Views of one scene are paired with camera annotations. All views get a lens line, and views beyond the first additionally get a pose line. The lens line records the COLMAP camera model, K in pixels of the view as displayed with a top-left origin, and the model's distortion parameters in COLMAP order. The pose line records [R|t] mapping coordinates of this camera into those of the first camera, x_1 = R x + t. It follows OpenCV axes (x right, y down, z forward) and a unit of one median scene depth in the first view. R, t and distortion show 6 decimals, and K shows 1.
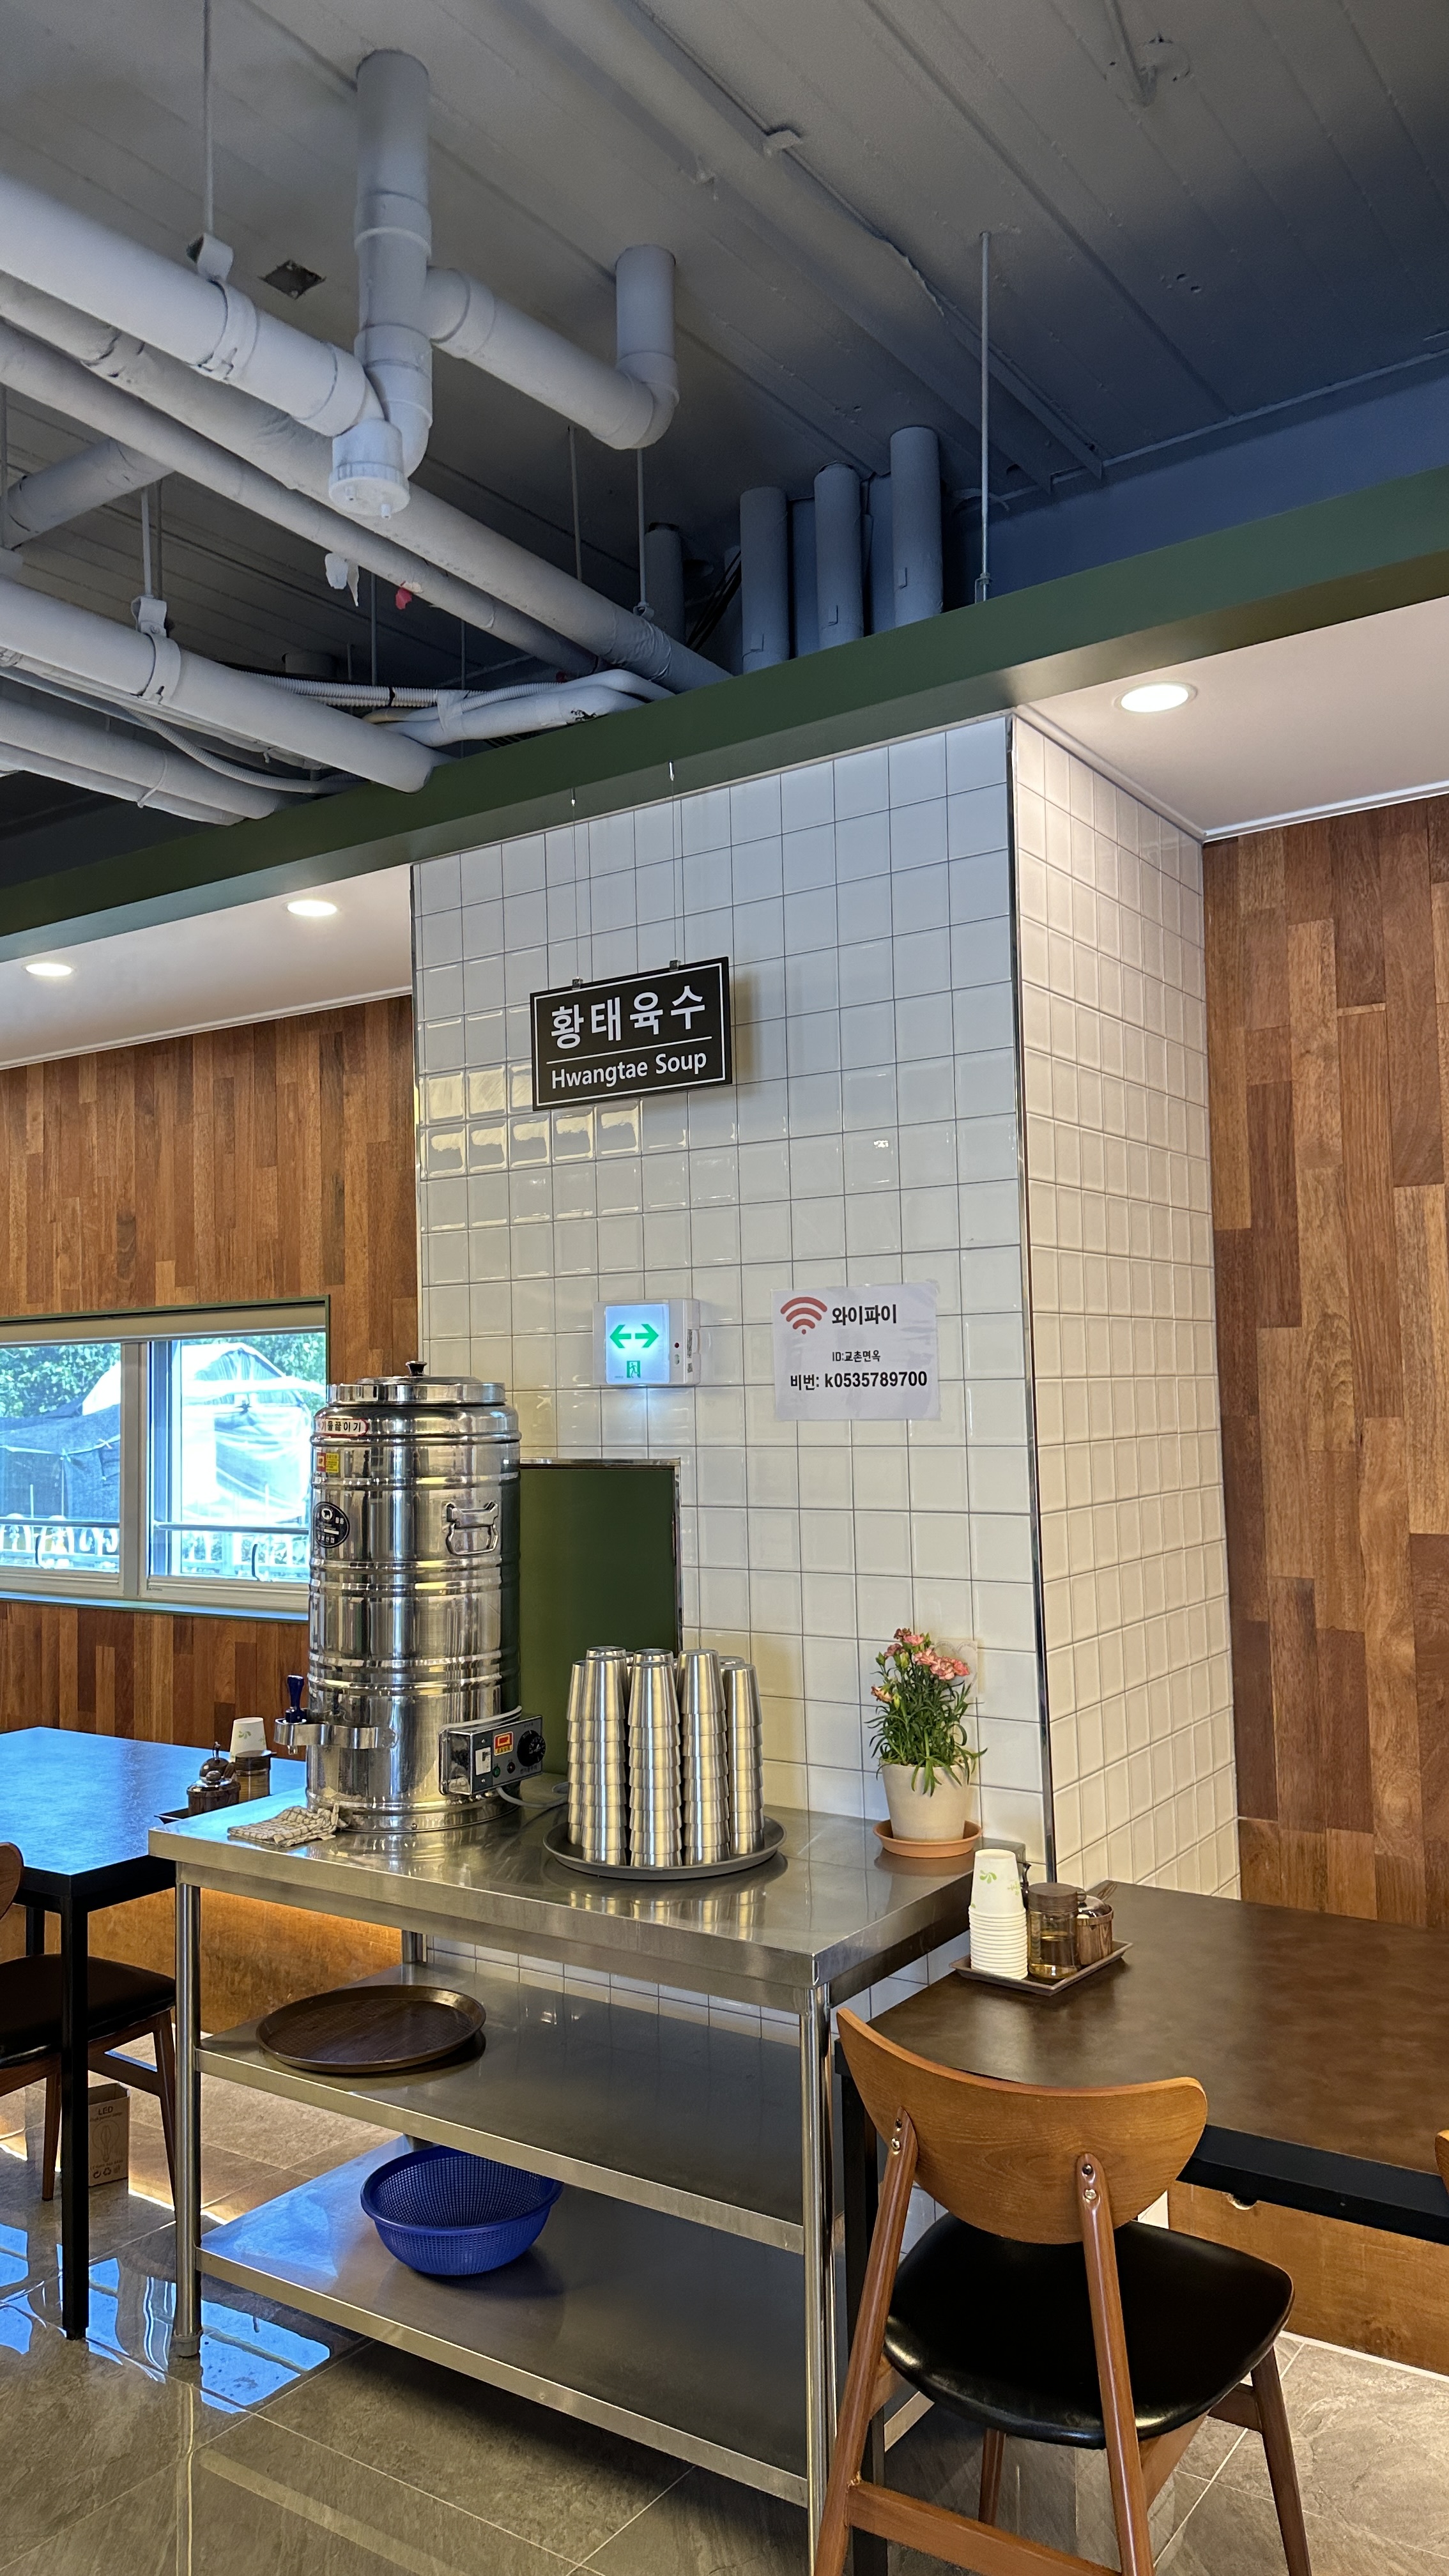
lens RADIAL K [[1783.9, 0, 719.1], [0, 1783.9, 1273.7], [0, 0, 1]] dist [0.208727, -0.390145]
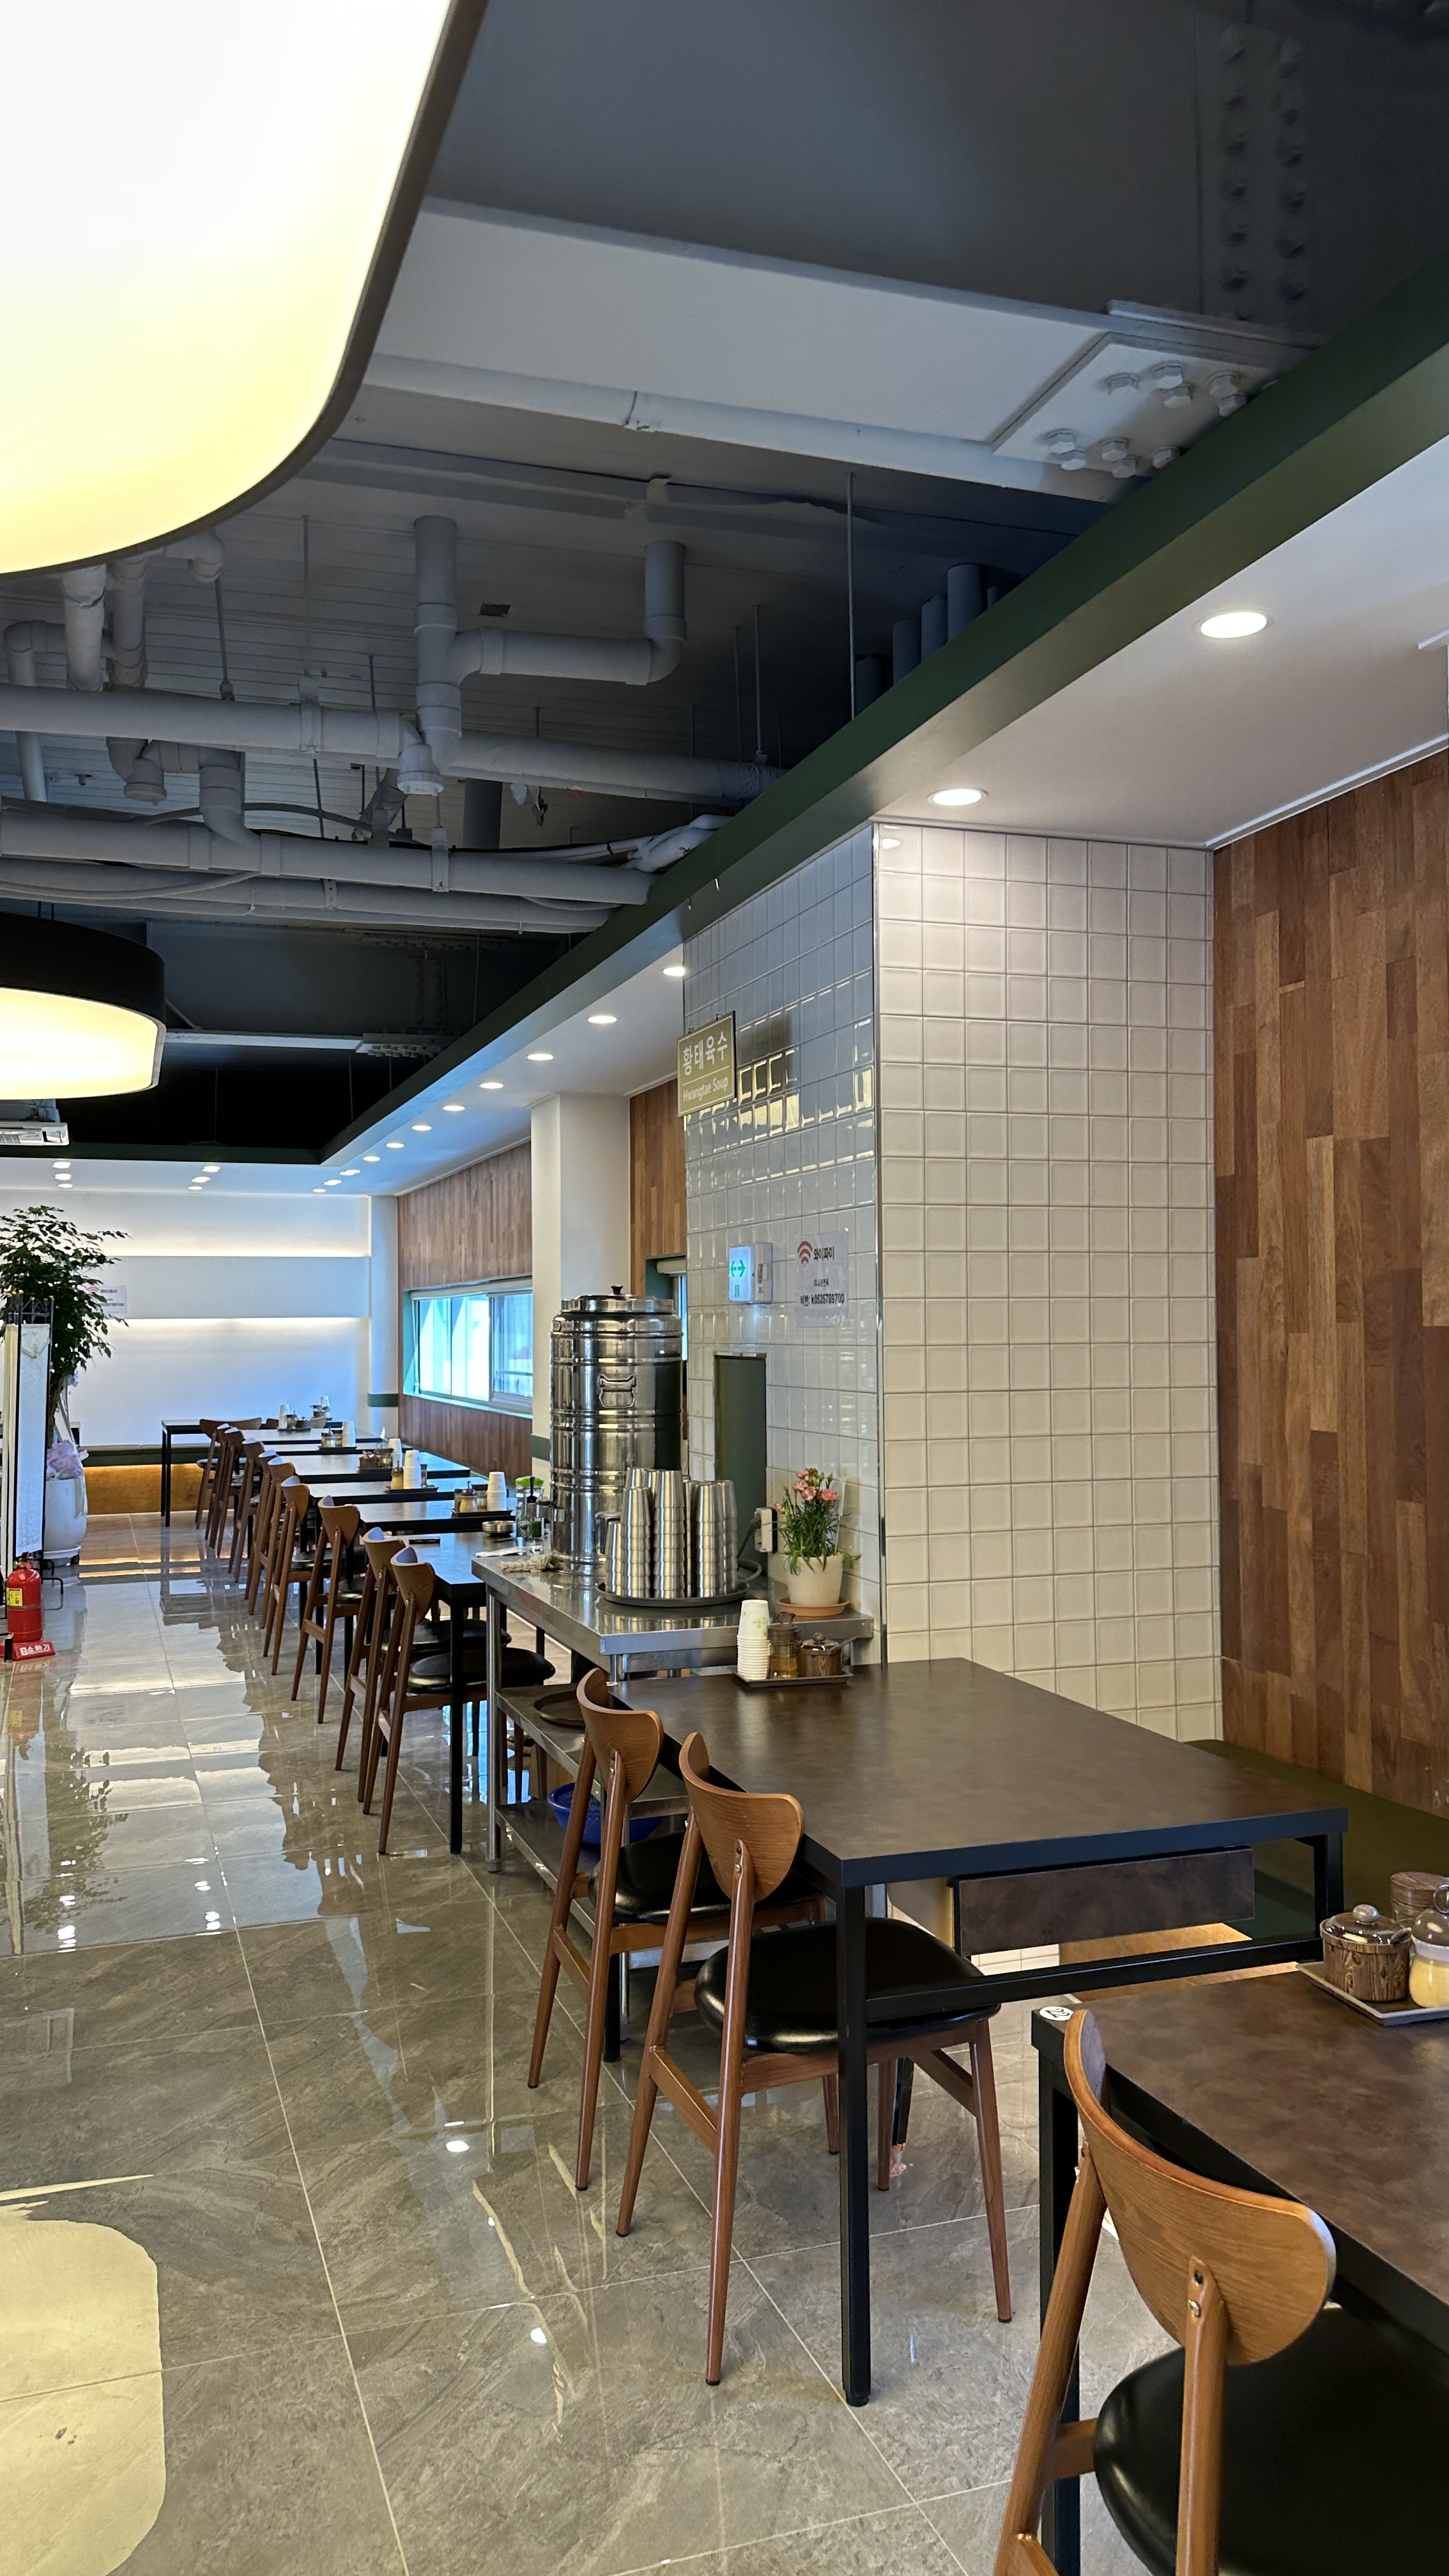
lens RADIAL K [[1783.9, 0, 719.1], [0, 1783.9, 1273.7], [0, 0, 1]] dist [0.208727, -0.390145]
pose [[0.799646, -0.000764, -0.600471, 0.775247], [0.029480, 0.998843, 0.037988, -0.016004], [0.599747, -0.048078, 0.798744, -0.171528]]
